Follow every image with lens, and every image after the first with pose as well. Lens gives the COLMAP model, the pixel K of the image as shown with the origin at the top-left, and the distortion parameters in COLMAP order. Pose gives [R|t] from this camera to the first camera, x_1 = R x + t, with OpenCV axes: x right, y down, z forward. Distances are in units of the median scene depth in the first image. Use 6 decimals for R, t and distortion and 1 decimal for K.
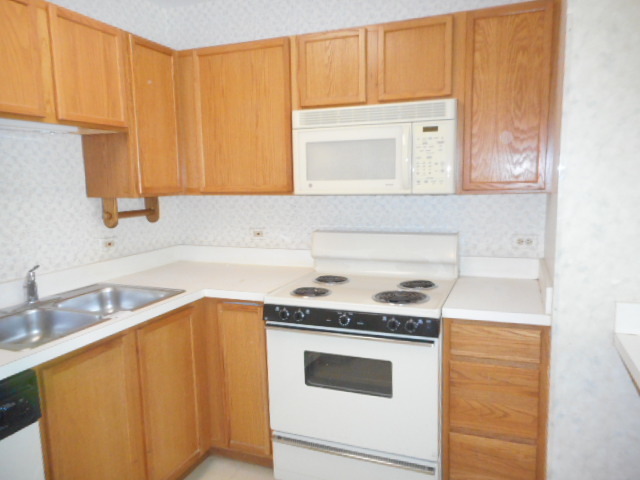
lens RADIAL K [[487.2, 0, 315.7], [0, 487.2, 242.0], [0, 0, 1]] dist [0.009969, 0.004229]
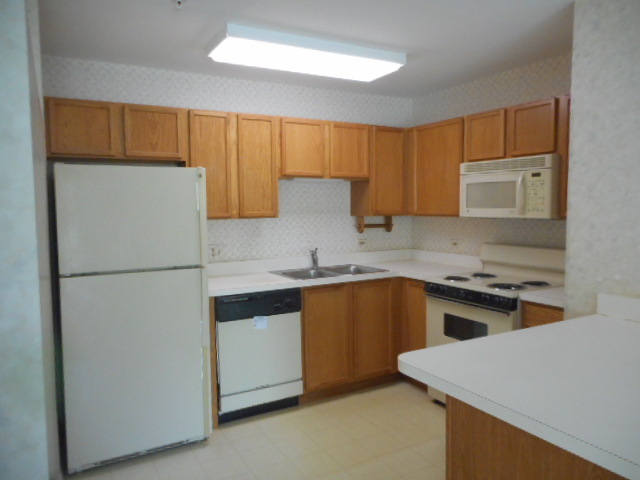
lens RADIAL K [[487.2, 0, 322.2], [0, 487.2, 239.0], [0, 0, 1]] dist [0.009969, 0.004229]
pose [[0.782562, 0.054820, -0.620155, 0.593872], [-0.086800, 0.995994, -0.021488, 0.043774], [0.616493, 0.070645, 0.784185, -0.486683]]
